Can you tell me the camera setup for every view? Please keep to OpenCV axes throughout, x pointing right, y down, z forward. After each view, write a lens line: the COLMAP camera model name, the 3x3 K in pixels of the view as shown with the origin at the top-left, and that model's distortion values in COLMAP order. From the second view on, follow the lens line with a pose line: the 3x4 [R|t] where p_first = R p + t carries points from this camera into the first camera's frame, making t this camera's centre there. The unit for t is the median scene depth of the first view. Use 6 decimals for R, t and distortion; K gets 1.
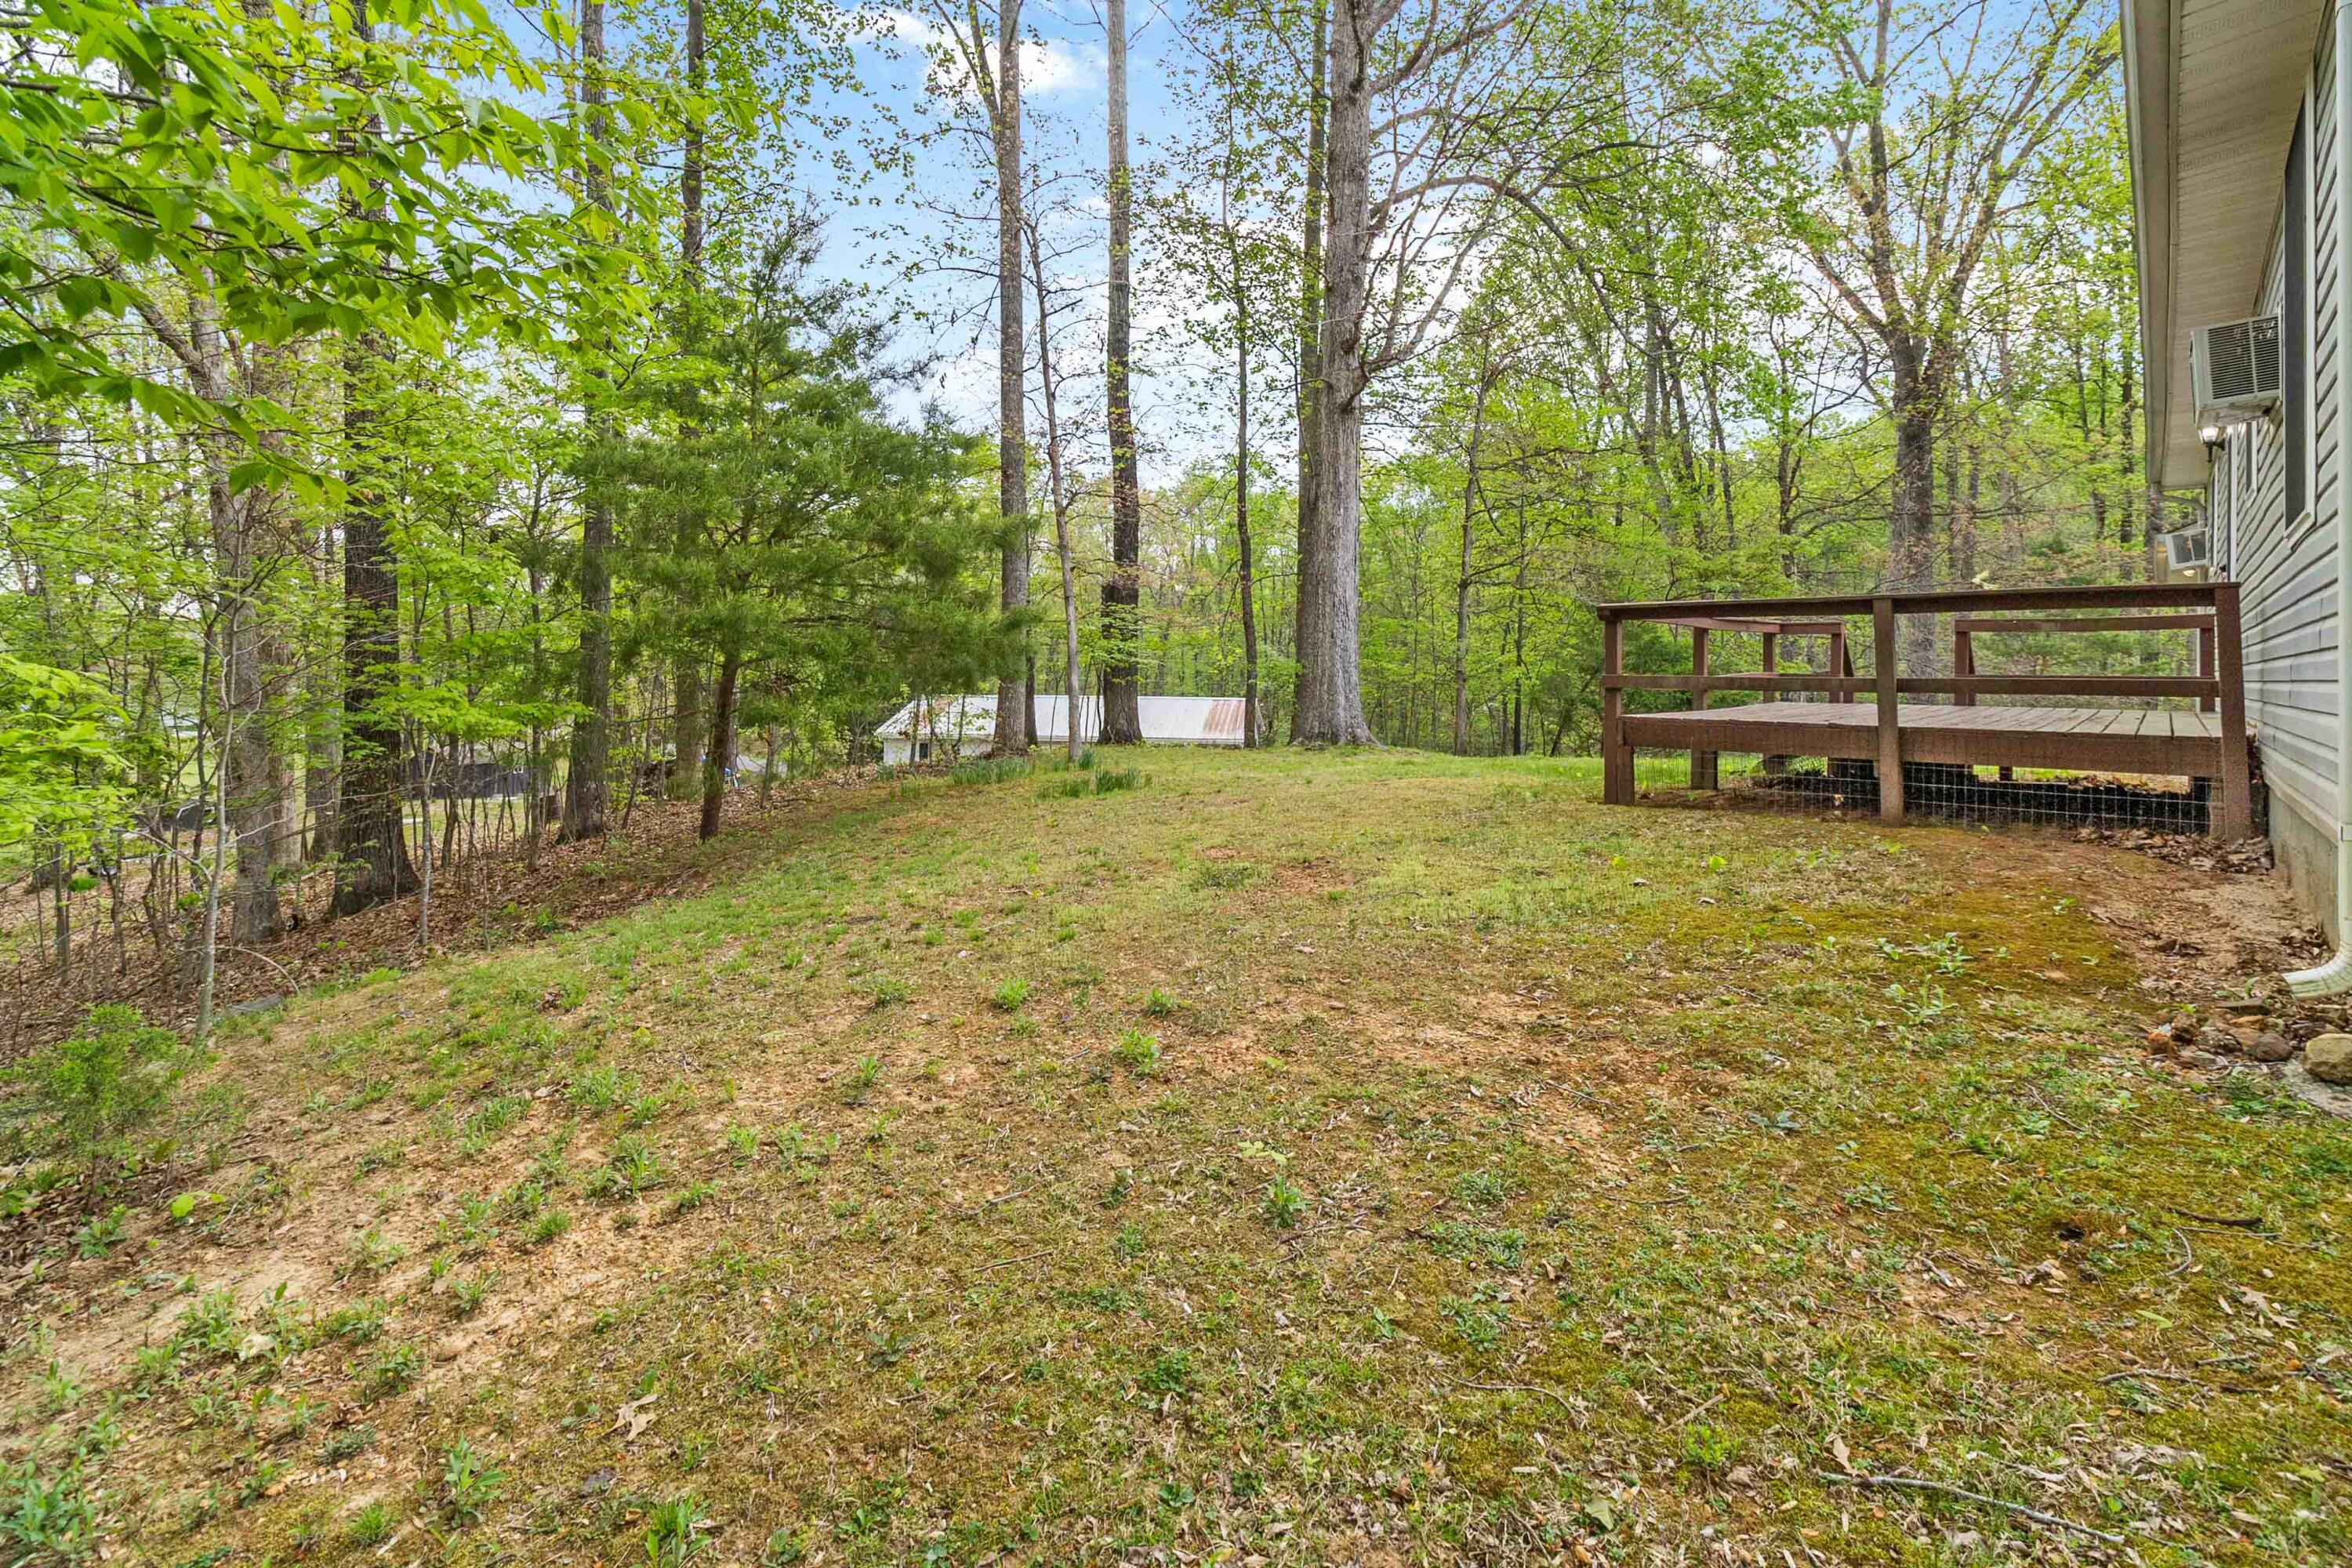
lens RADIAL K [[1085.9, 0, 1177.1], [0, 1085.9, 773.1], [0, 0, 1]] dist [0.002980, -0.000039]
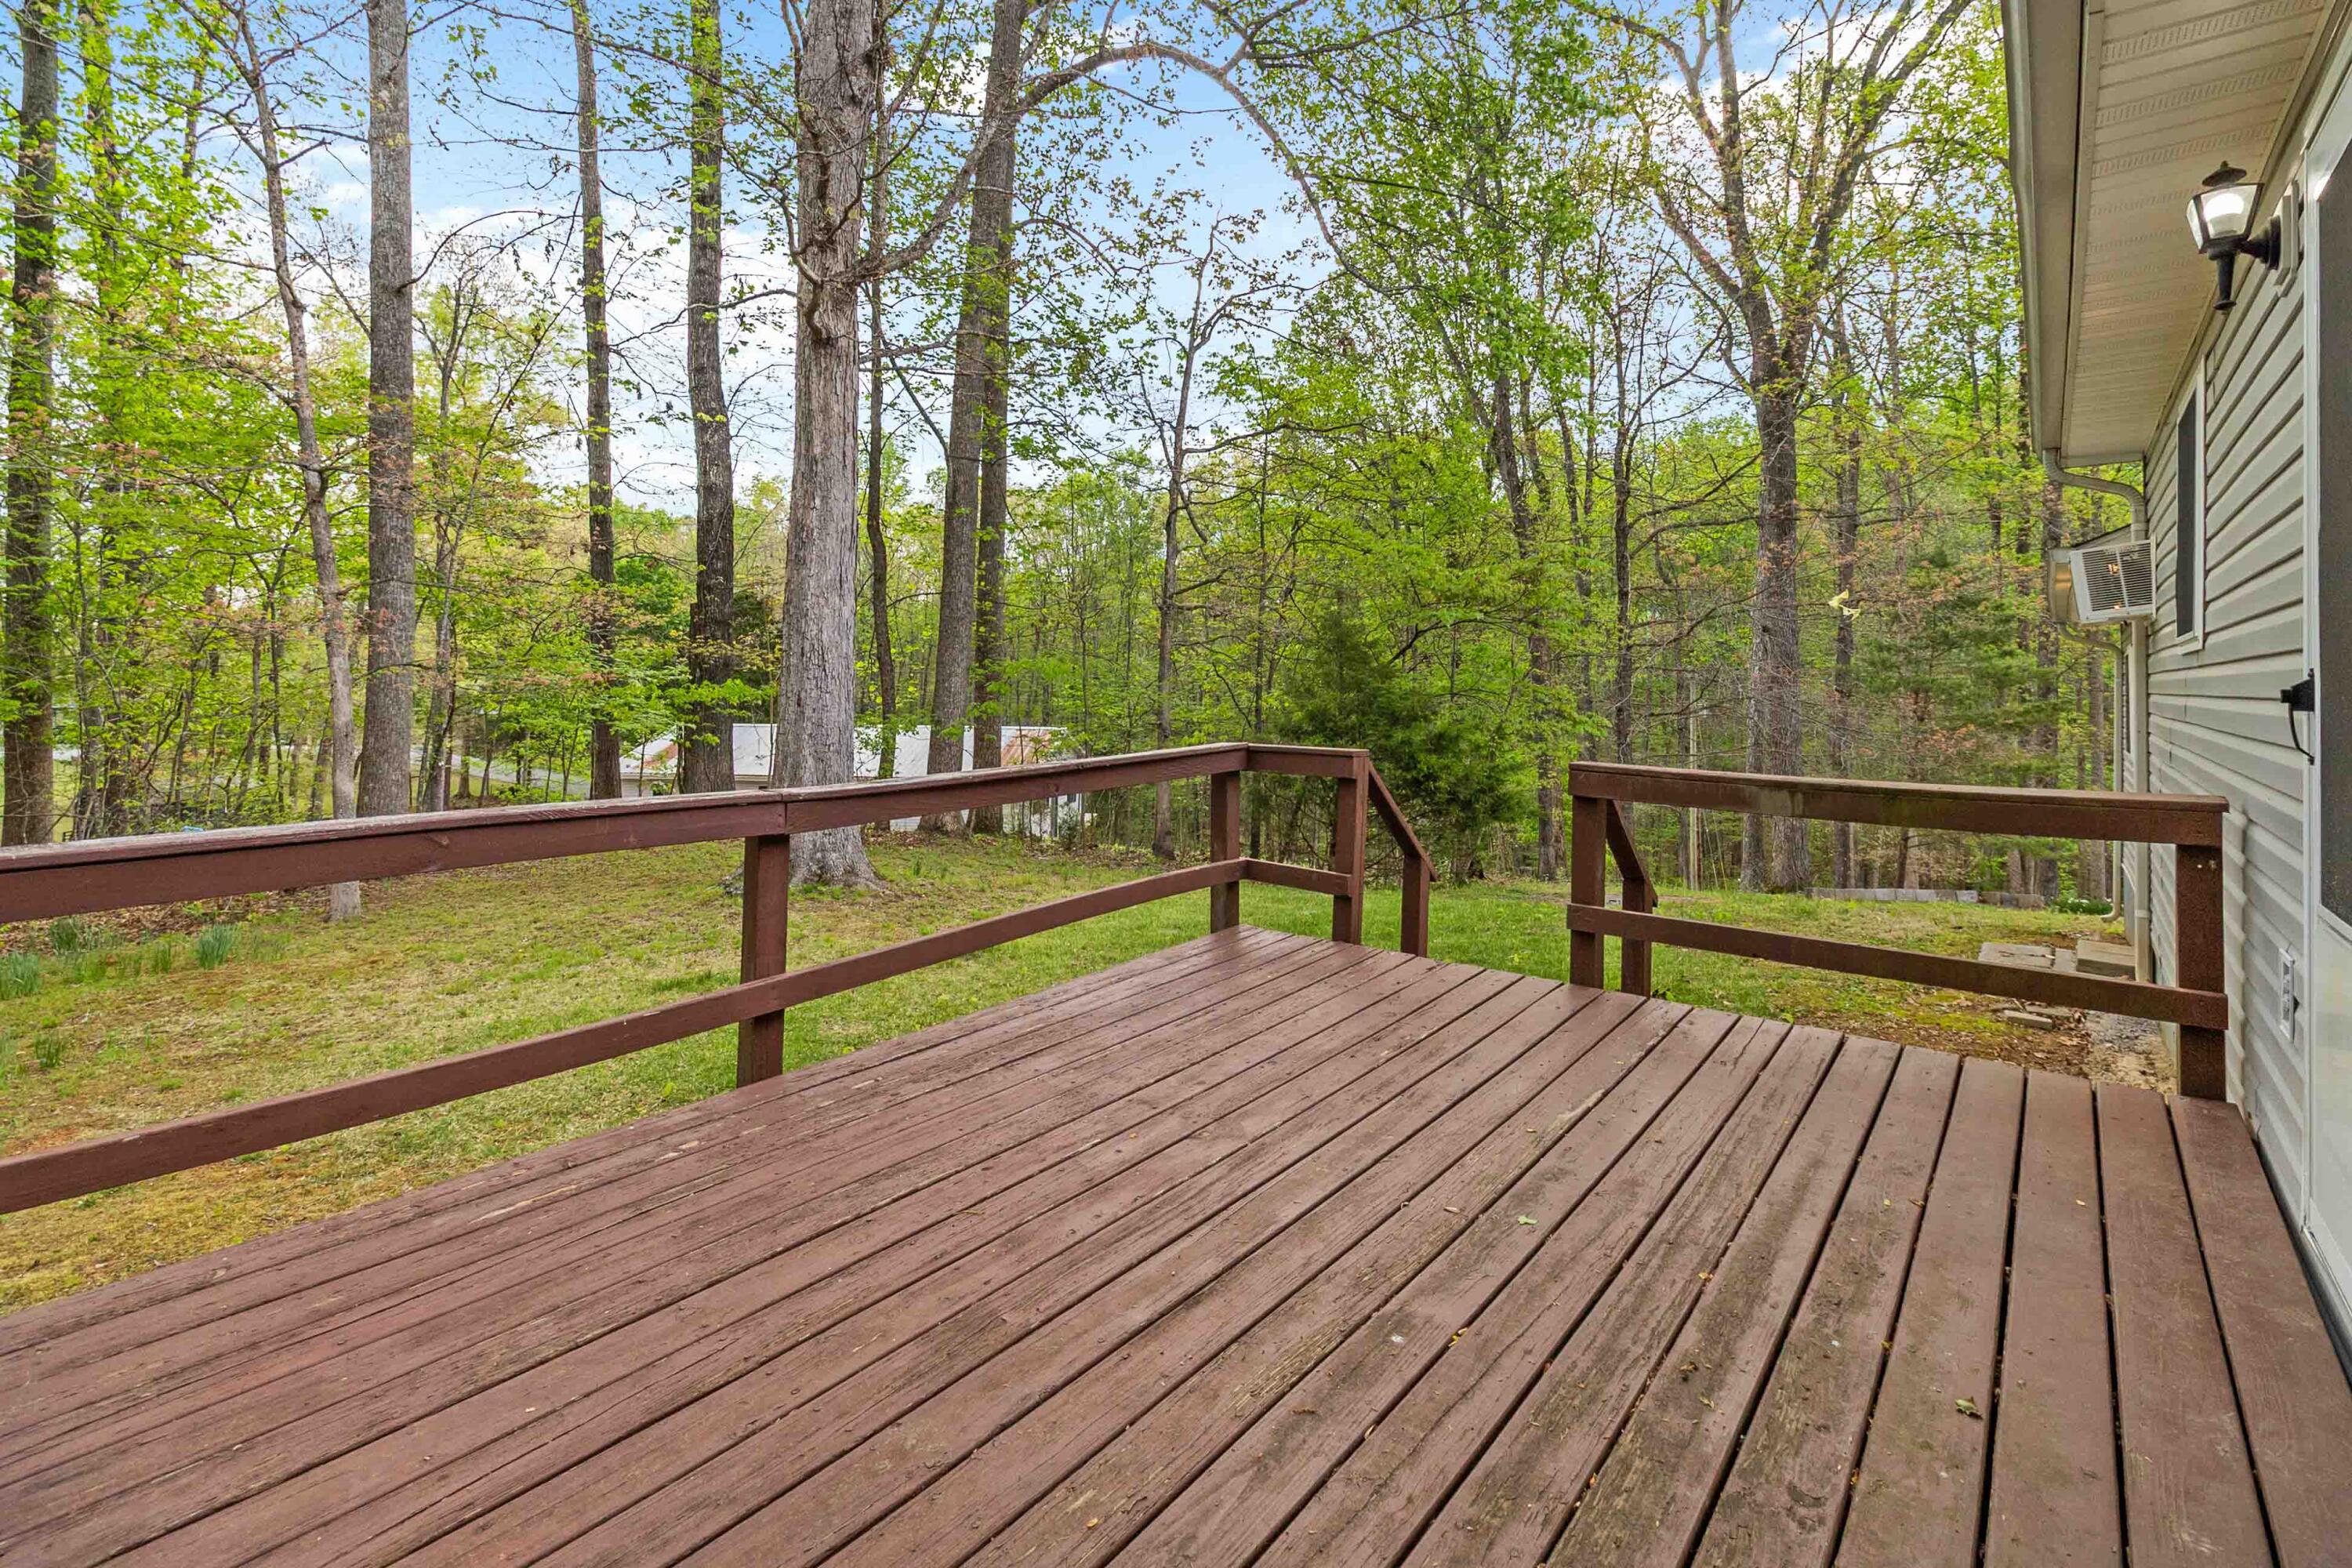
lens RADIAL K [[1085.9, 0, 1188.7], [0, 1085.9, 777.0], [0, 0, 1]] dist [0.002980, -0.000039]
pose [[0.998227, -0.005748, 0.059240, 0.180703], [0.005689, 0.999983, 0.001159, -0.045146], [-0.059246, -0.000820, 0.998243, 0.200373]]
